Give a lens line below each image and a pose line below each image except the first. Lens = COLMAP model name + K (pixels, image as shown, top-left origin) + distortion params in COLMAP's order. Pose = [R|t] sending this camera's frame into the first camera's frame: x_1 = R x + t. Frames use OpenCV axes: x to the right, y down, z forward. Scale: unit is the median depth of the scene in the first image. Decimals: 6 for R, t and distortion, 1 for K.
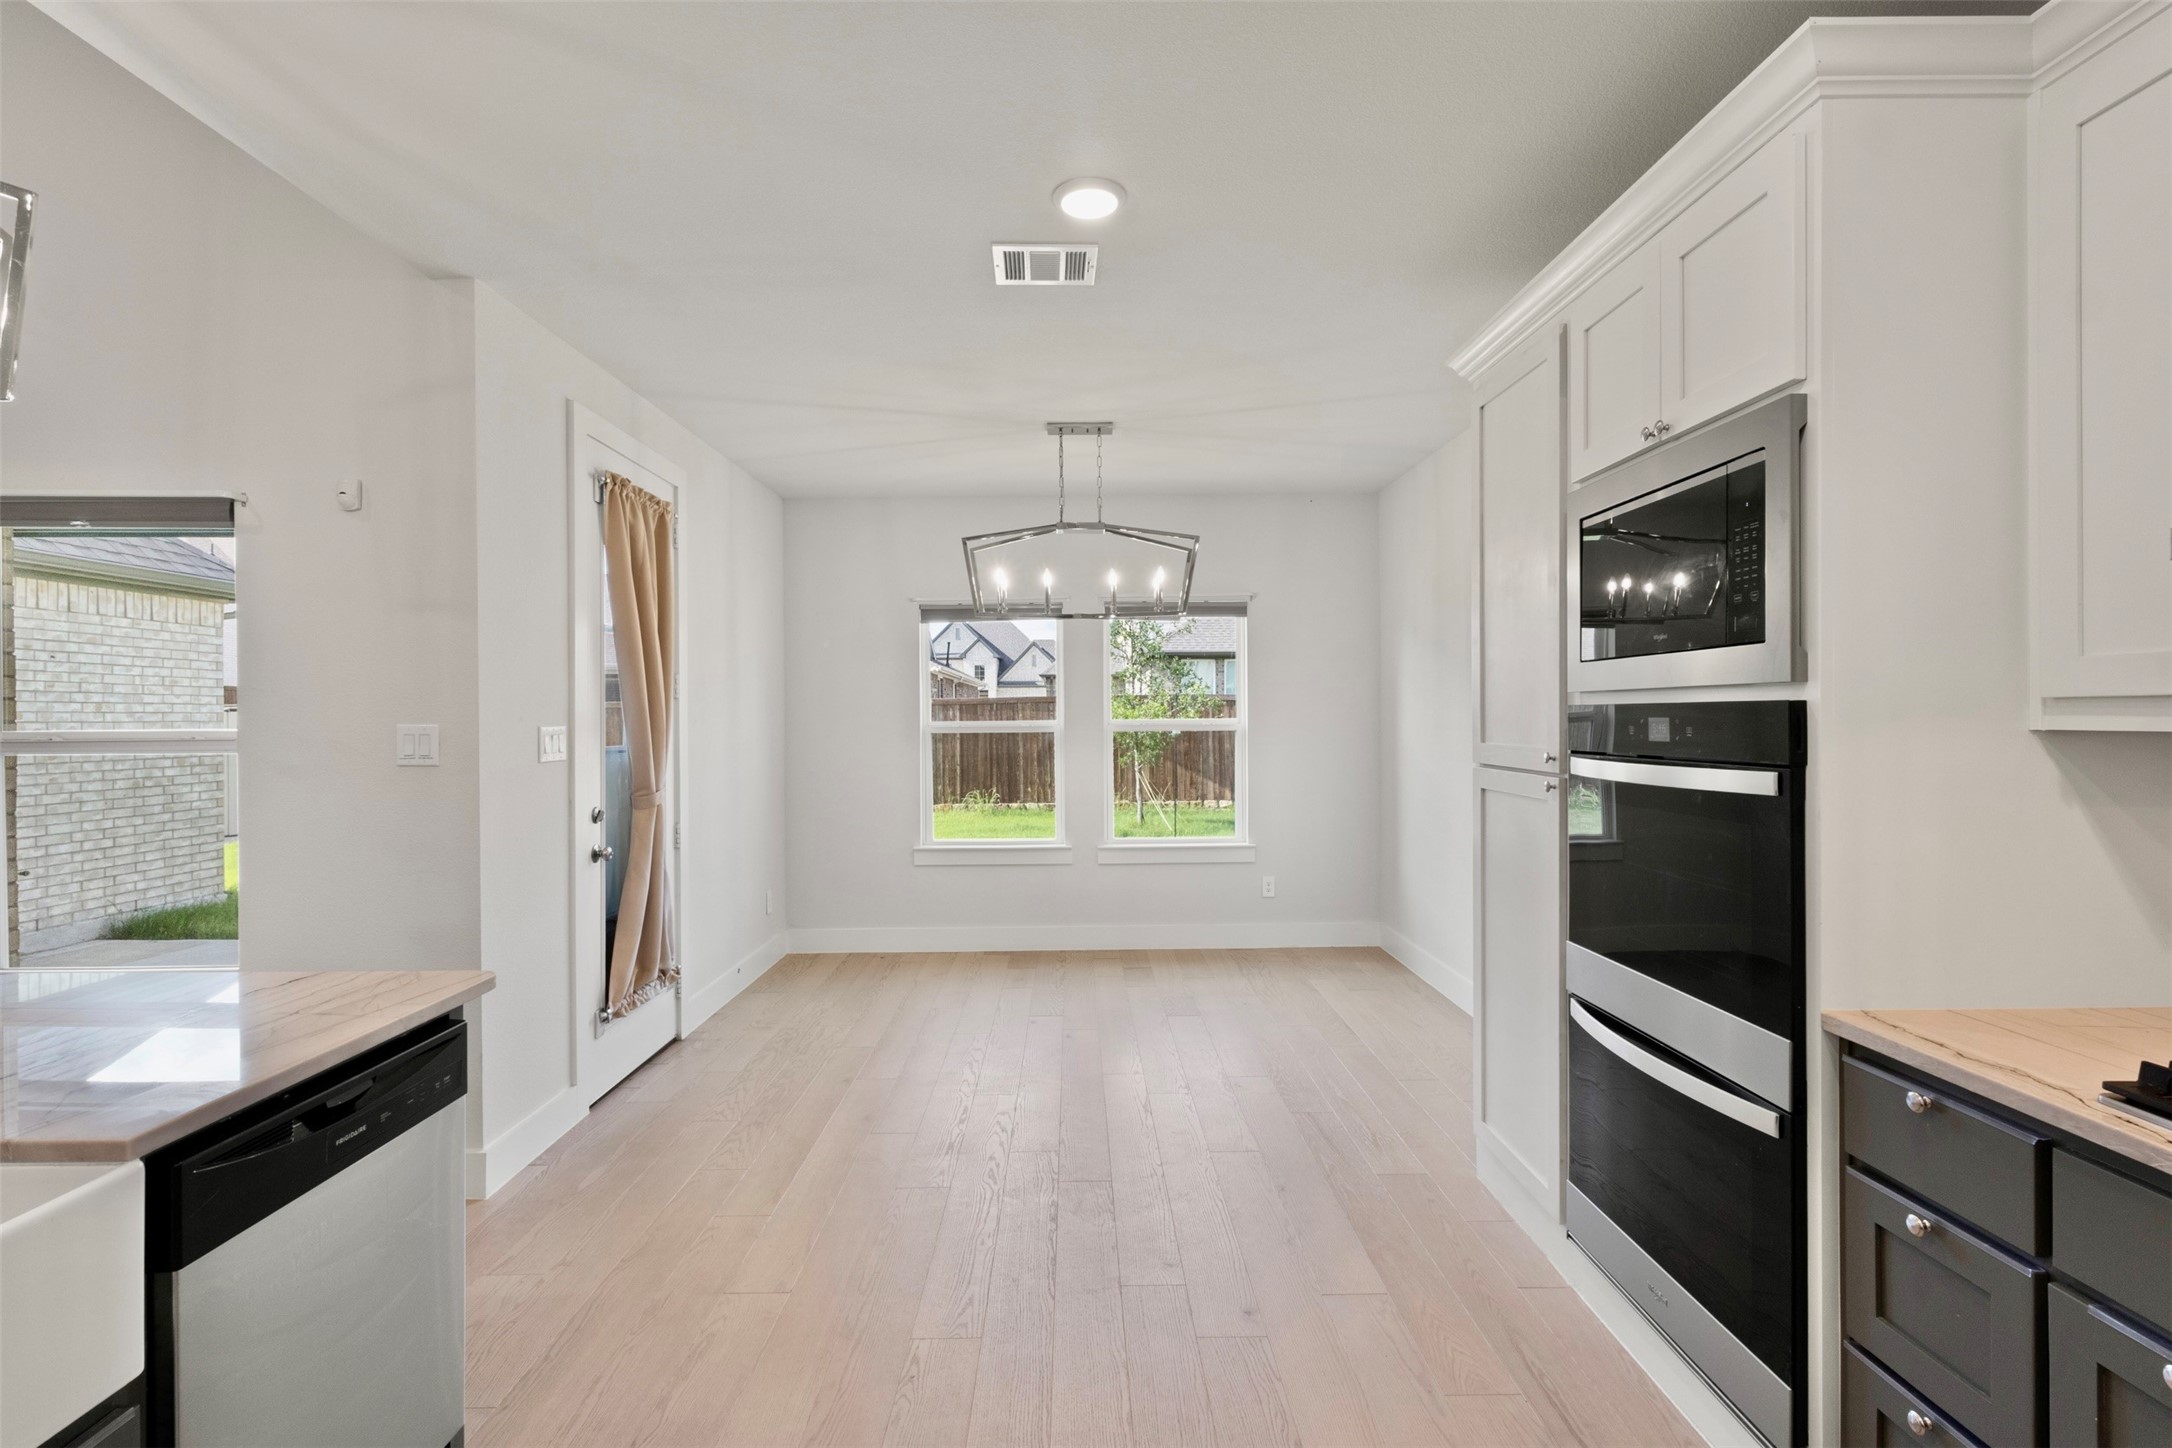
lens RADIAL K [[1000.6, 0, 1077.6], [0, 1000.6, 728.1], [0, 0, 1]] dist [0.005047, 0.000715]
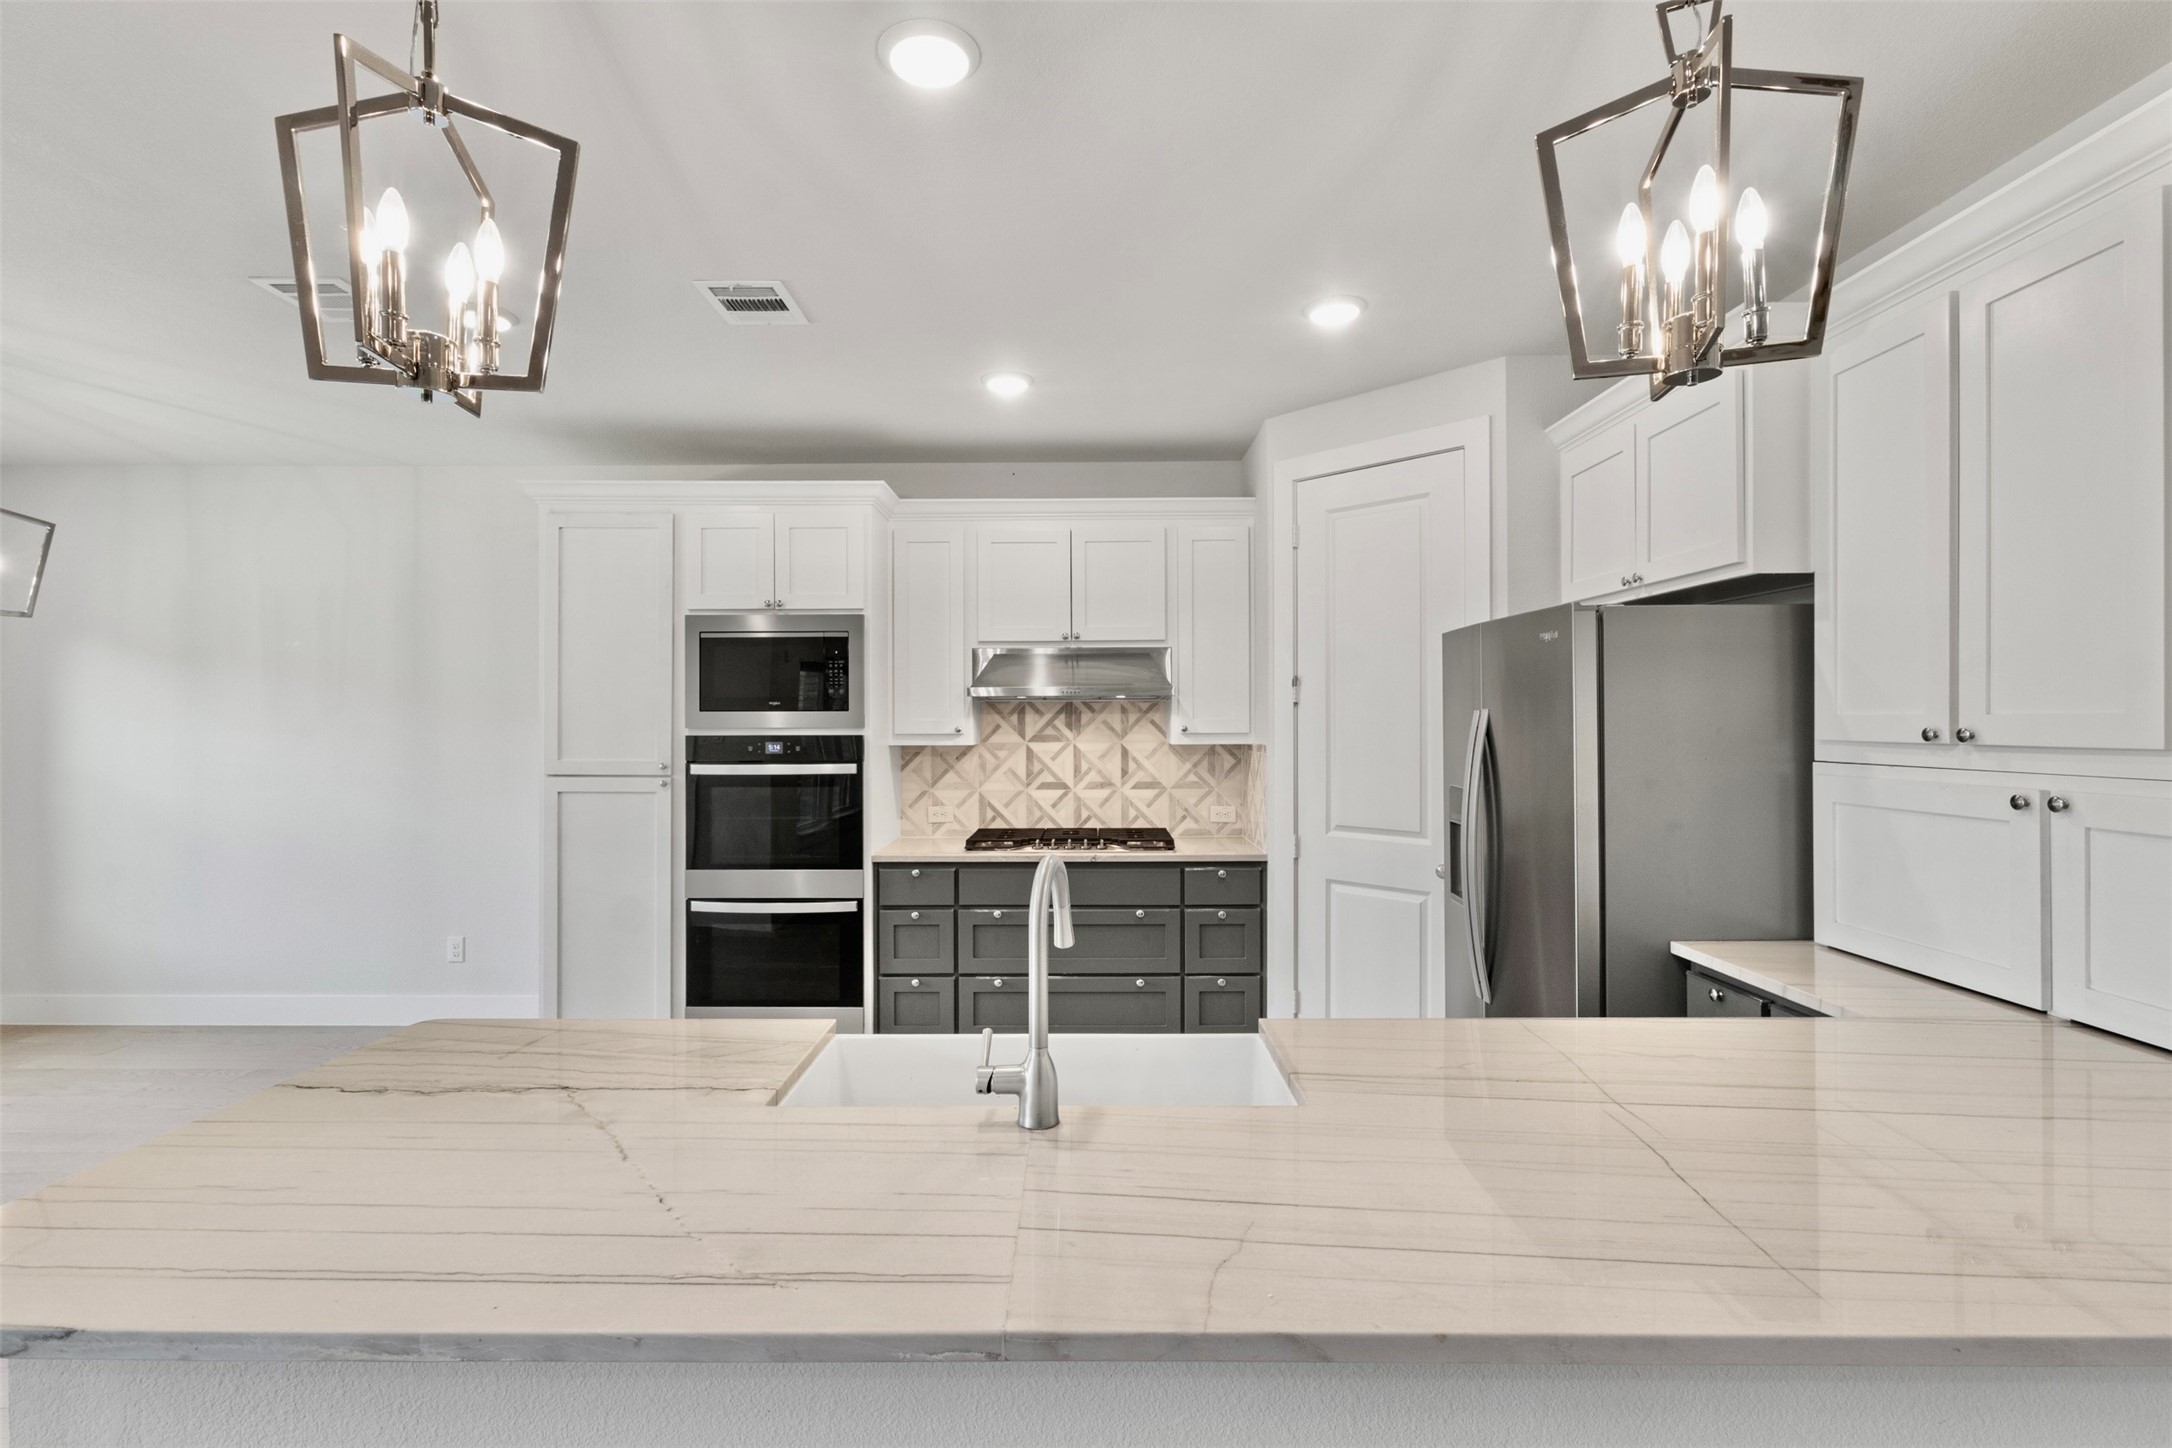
lens RADIAL K [[1000.6, 0, 1077.6], [0, 1000.6, 728.1], [0, 0, 1]] dist [0.005047, 0.000715]
pose [[0.014249, 0.004134, 0.999890, -1.756090], [0.012746, 0.999909, -0.004316, -0.027235], [-0.999817, 0.012806, 0.014195, 0.411462]]
